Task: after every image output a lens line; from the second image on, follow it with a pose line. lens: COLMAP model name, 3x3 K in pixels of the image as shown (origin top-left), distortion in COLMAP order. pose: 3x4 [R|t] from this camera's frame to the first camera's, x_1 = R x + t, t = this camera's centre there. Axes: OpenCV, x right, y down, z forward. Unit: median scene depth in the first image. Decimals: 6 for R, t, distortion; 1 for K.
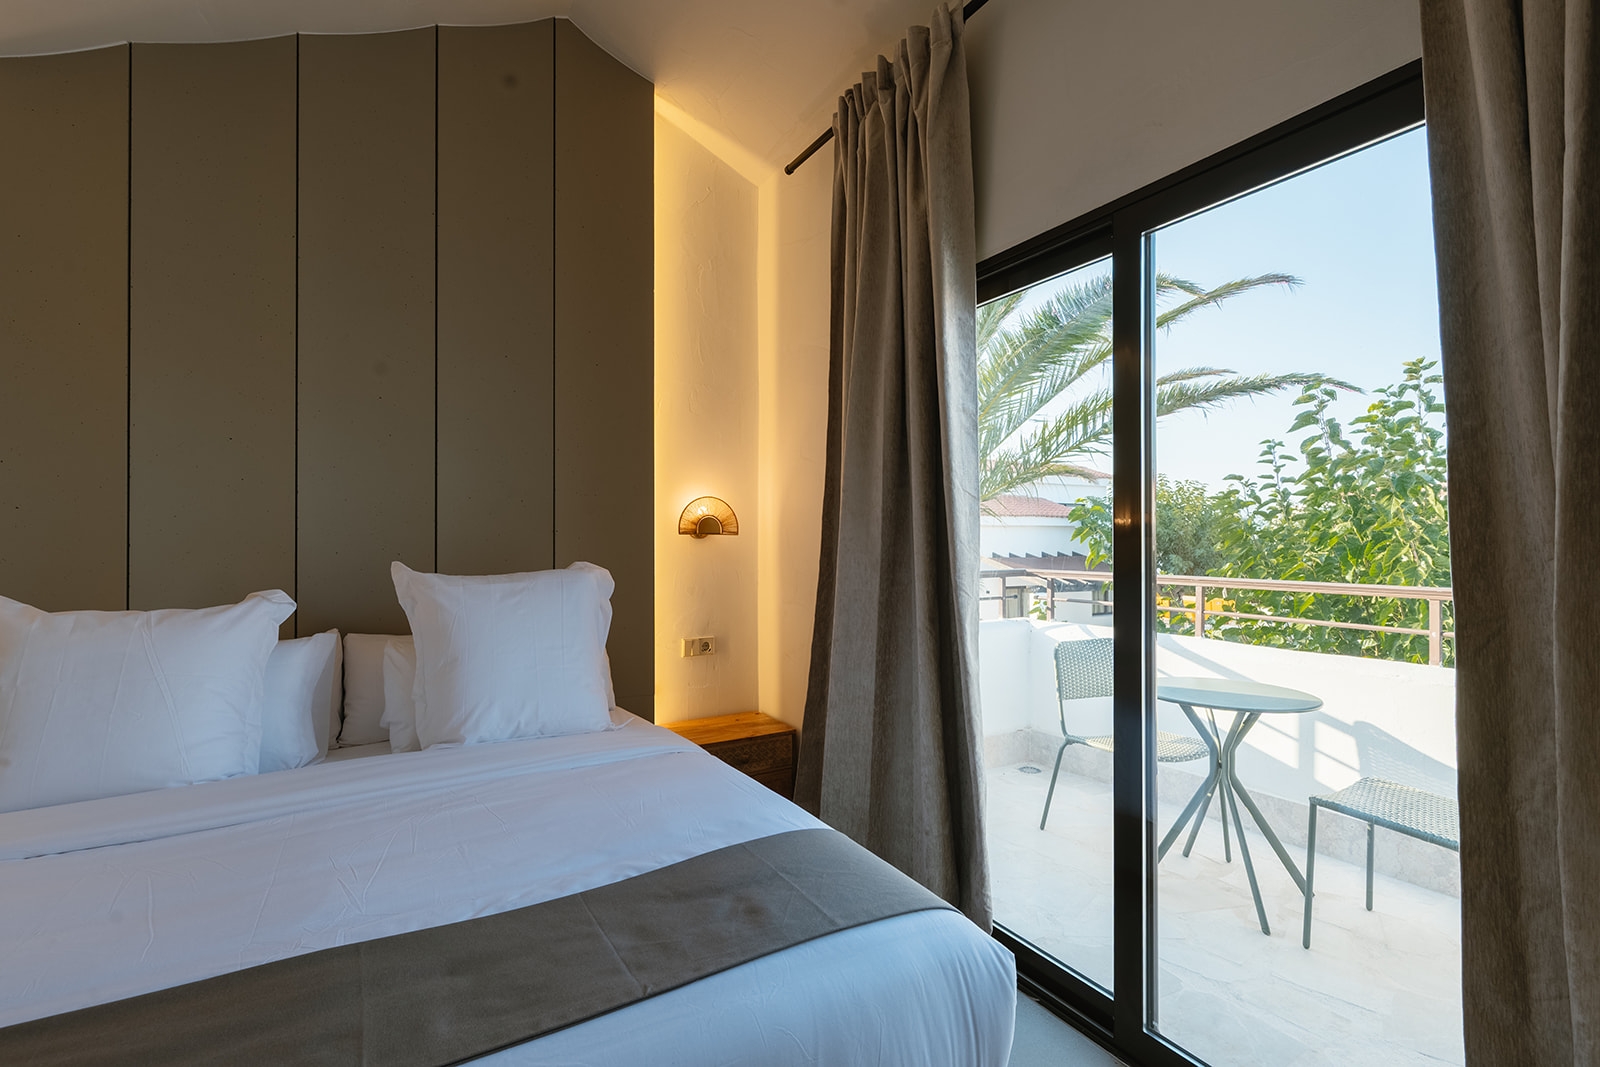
lens RADIAL K [[697.9, 0, 794.8], [0, 697.9, 529.3], [0, 0, 1]] dist [0.001441, -0.000228]
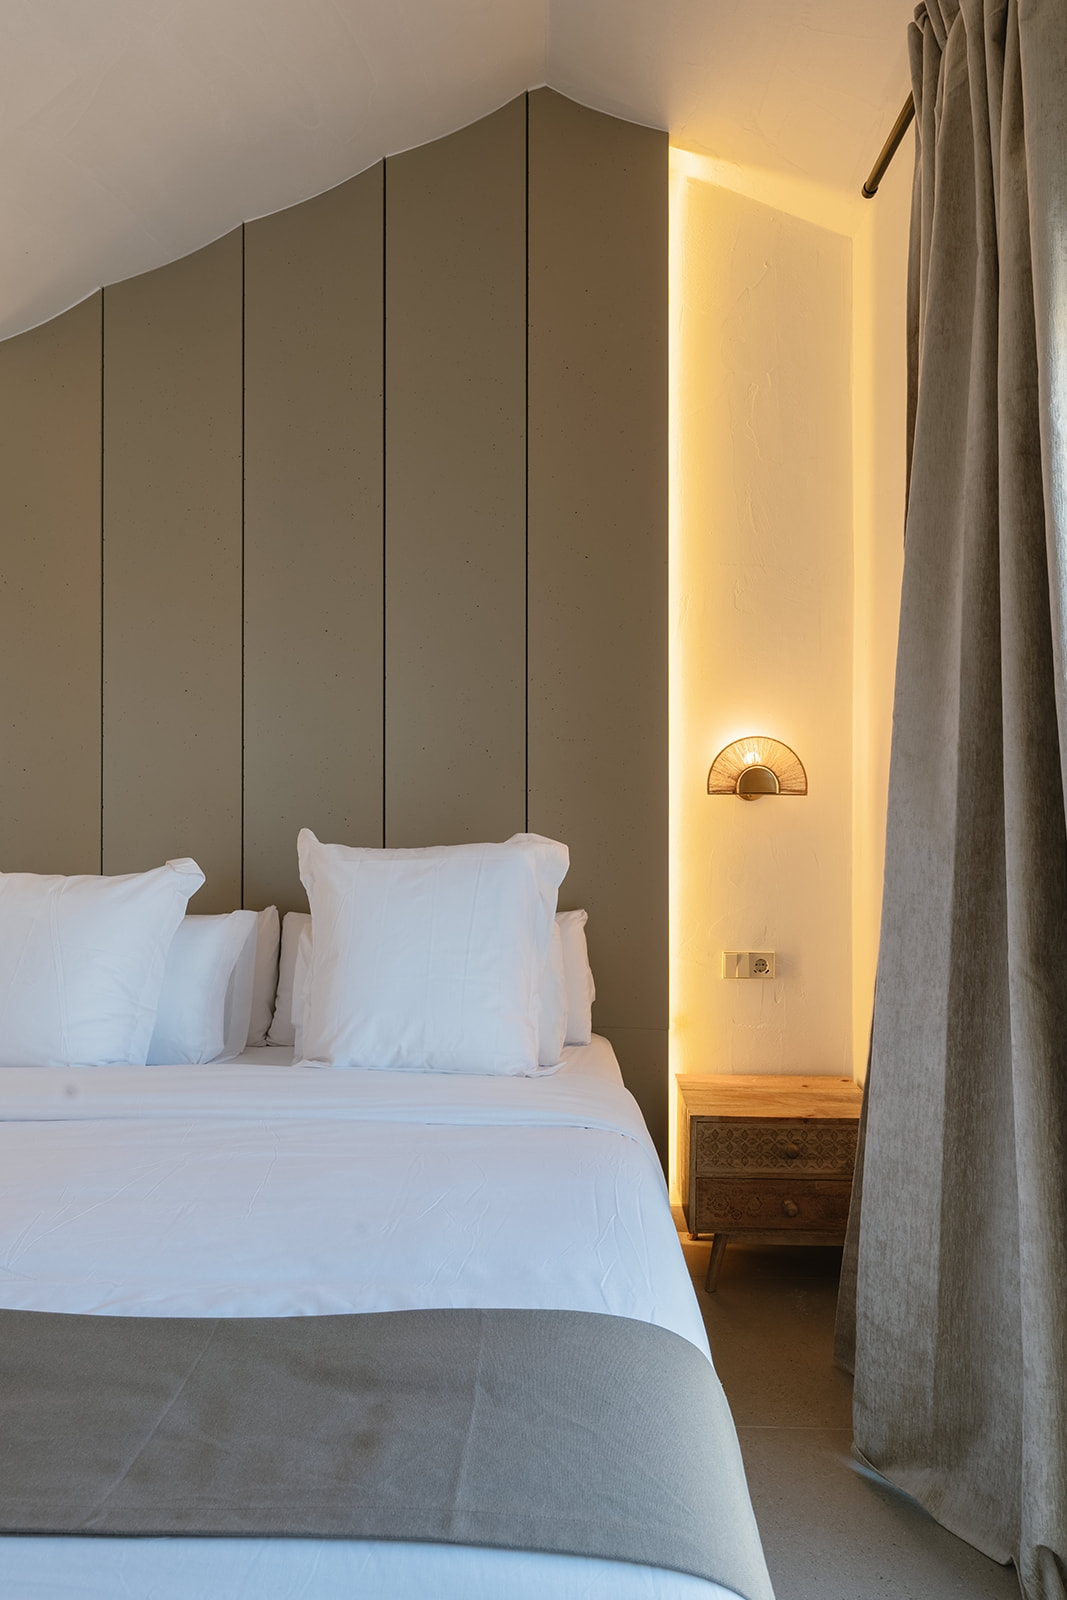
lens RADIAL K [[941.1, 0, 524.3], [0, 941.1, 792.5], [0, 0, 1]] dist [-0.000357, 0.000457]
pose [[0.844701, -0.003713, -0.535226, 0.243225], [0.006632, 0.999972, 0.003530, 0.001512], [0.535197, -0.006532, 0.844702, 0.211420]]
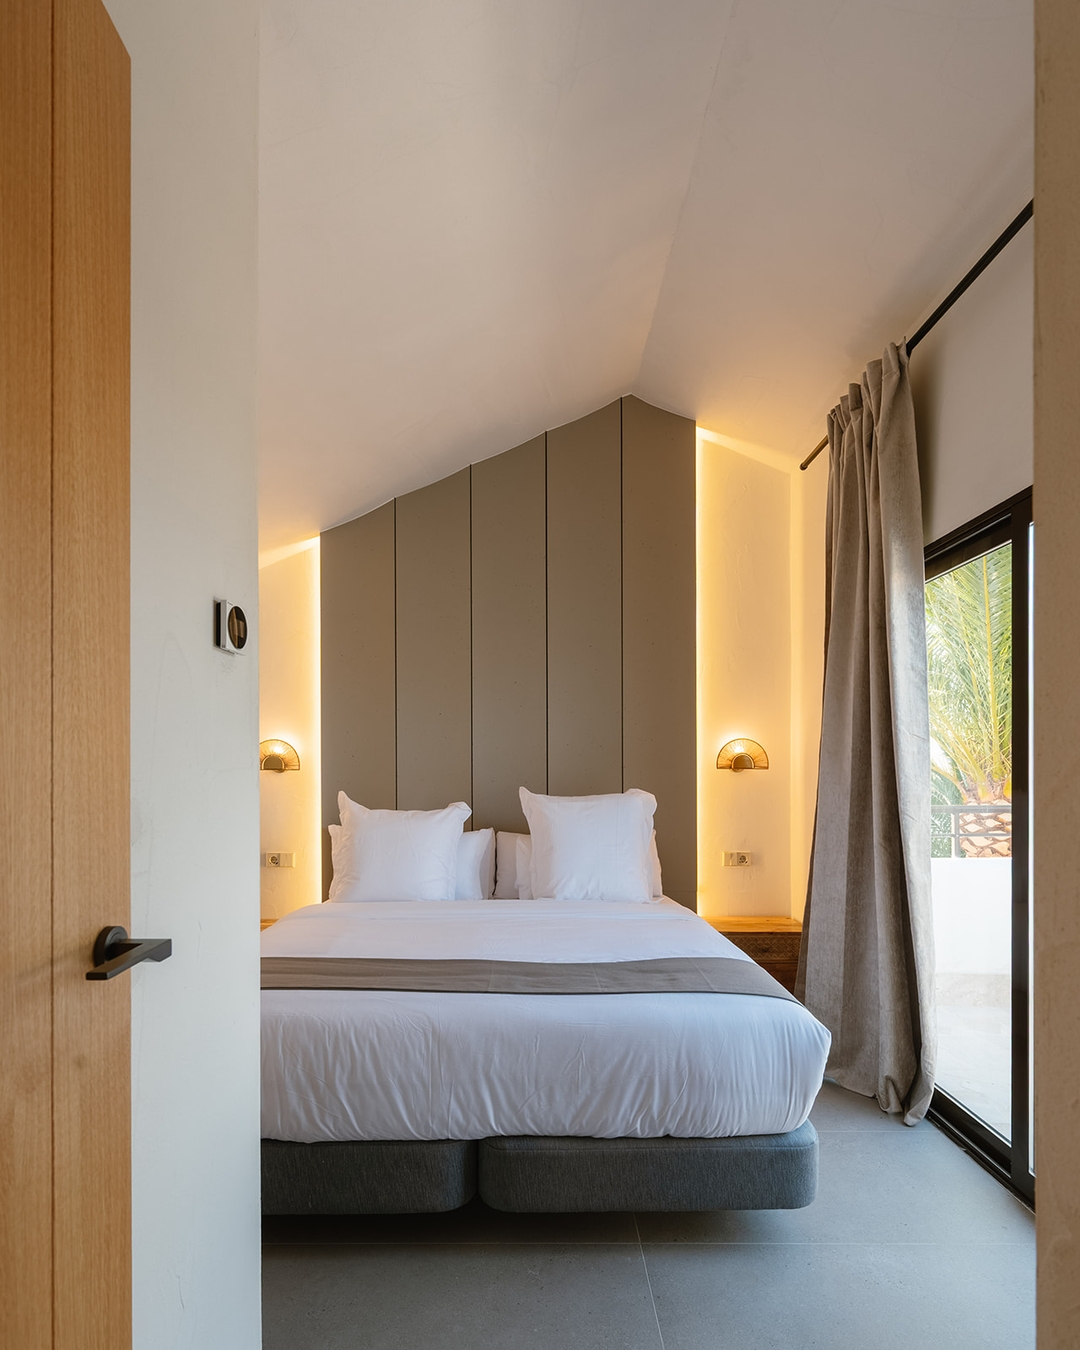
lens RADIAL K [[693.9, 0, 540.6], [0, 693.9, 764.8], [0, 0, 1]] dist [-0.000174, 0.000075]
pose [[0.862845, -0.003936, -0.505454, 0.286080], [0.006895, 0.999968, 0.003984, -0.010726], [0.505422, -0.006923, 0.862845, -0.373678]]
